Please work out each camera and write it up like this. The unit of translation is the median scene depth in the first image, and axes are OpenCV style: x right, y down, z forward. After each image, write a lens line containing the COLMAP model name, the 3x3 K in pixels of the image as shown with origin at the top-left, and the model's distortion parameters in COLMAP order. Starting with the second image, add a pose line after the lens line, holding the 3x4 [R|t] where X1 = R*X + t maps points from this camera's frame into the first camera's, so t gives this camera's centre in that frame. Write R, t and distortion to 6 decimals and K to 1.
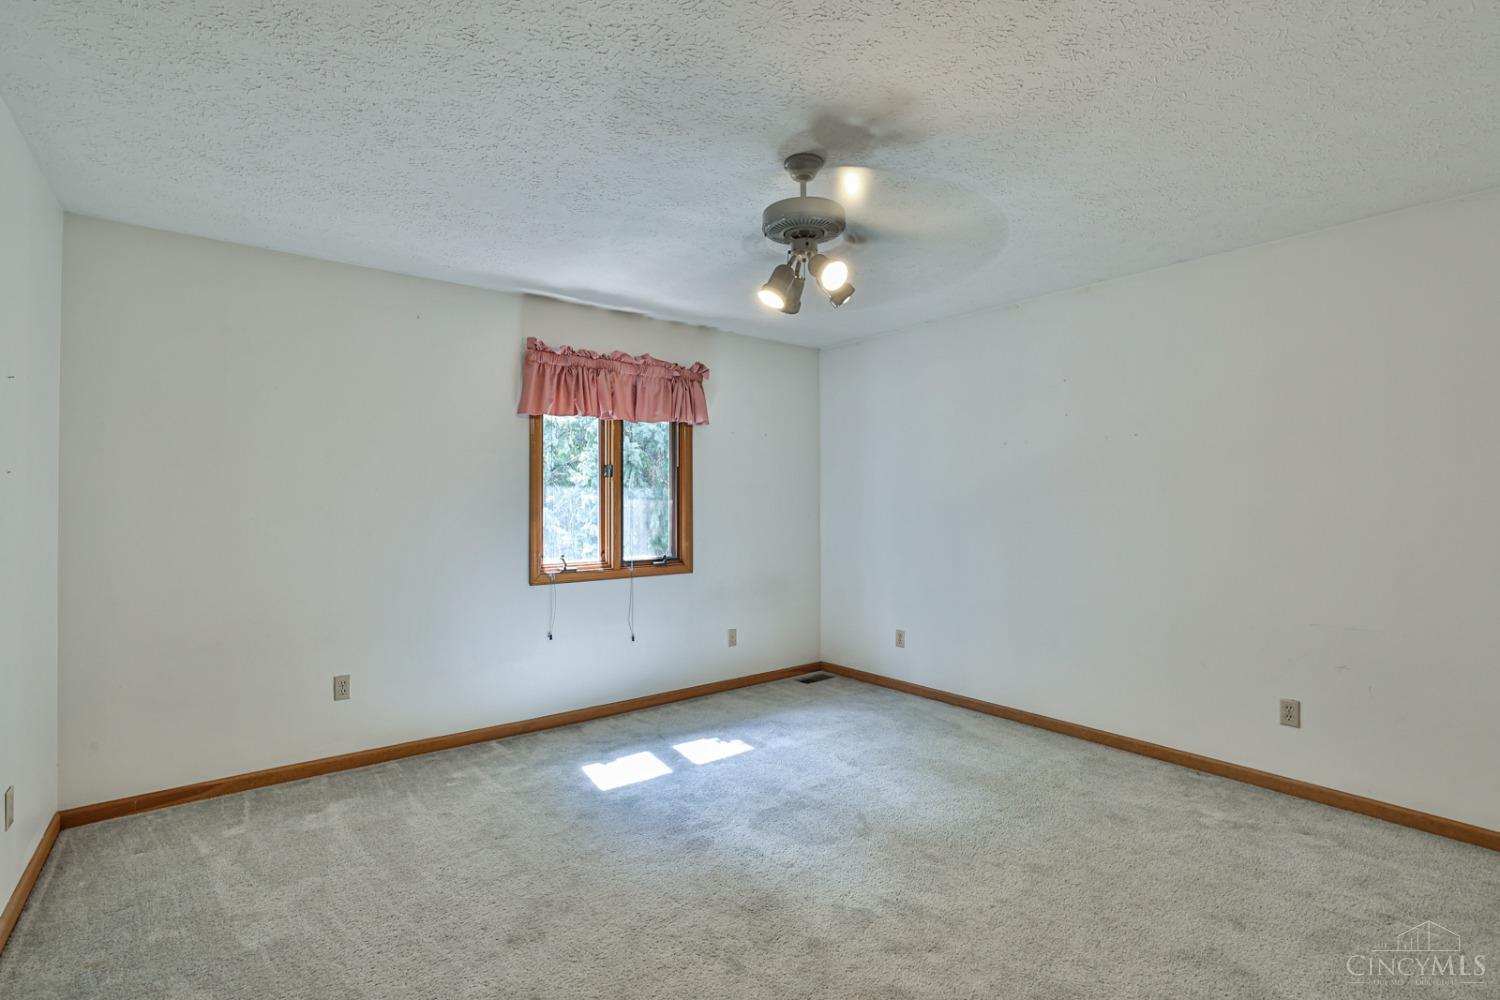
lens RADIAL K [[676.9, 0, 752.0], [0, 676.9, 492.2], [0, 0, 1]] dist [-0.007214, 0.005263]
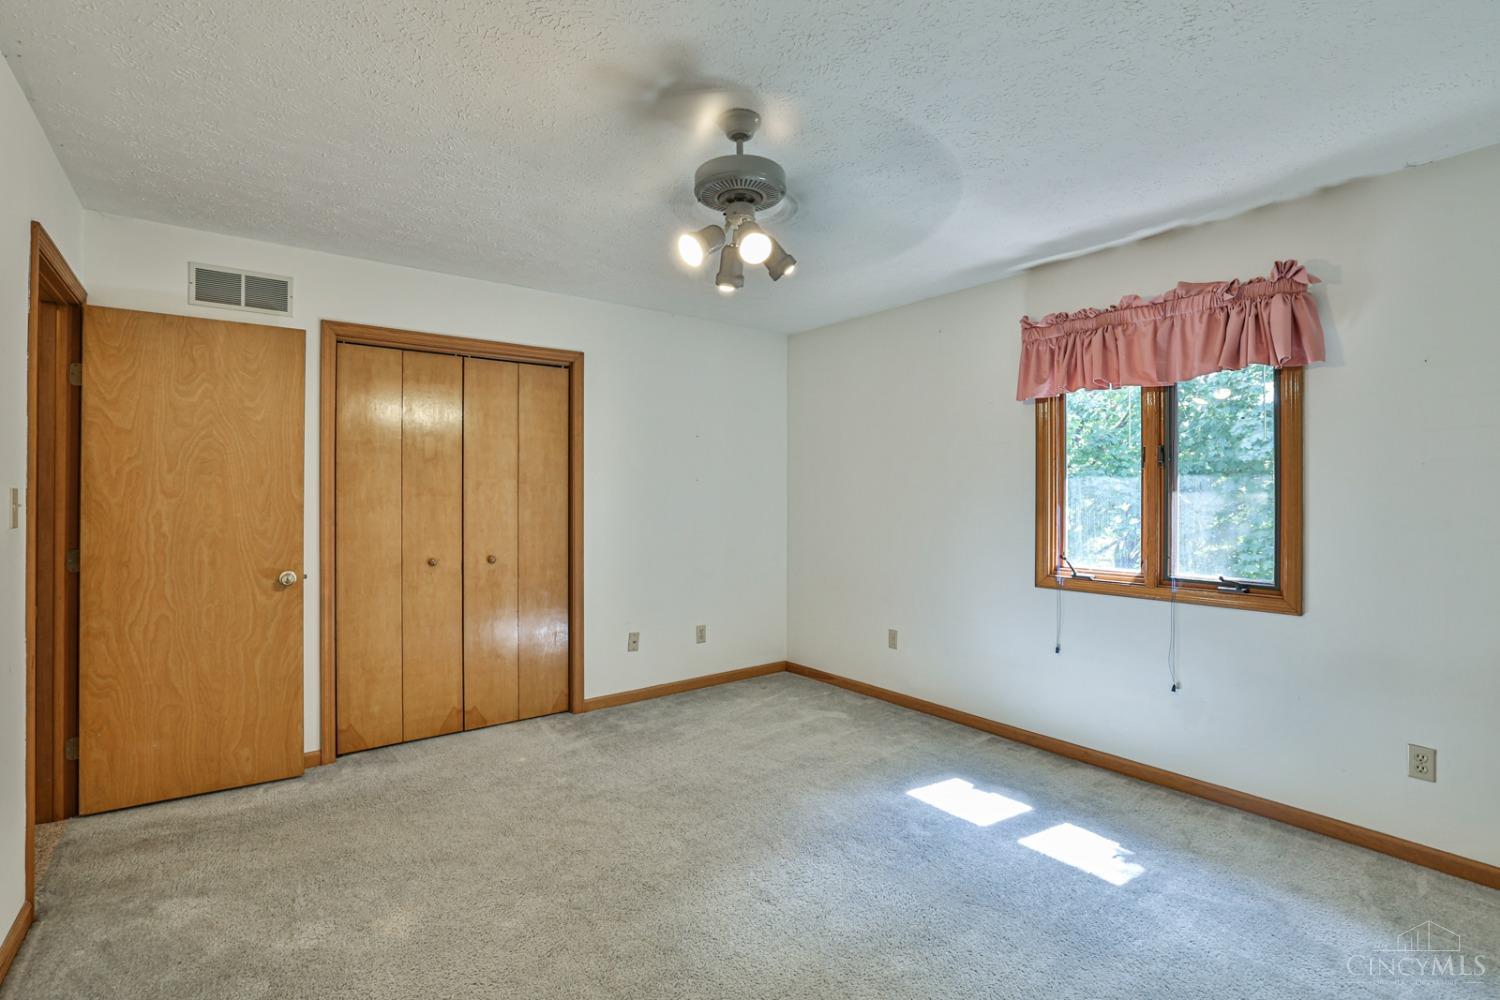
lens RADIAL K [[676.9, 0, 750.0], [0, 676.9, 493.8], [0, 0, 1]] dist [-0.007214, 0.005263]
pose [[0.028114, -0.002639, -0.999601, 0.549623], [0.008989, 0.999957, -0.002387, 0.010451], [0.999564, -0.008918, 0.028137, 0.564553]]
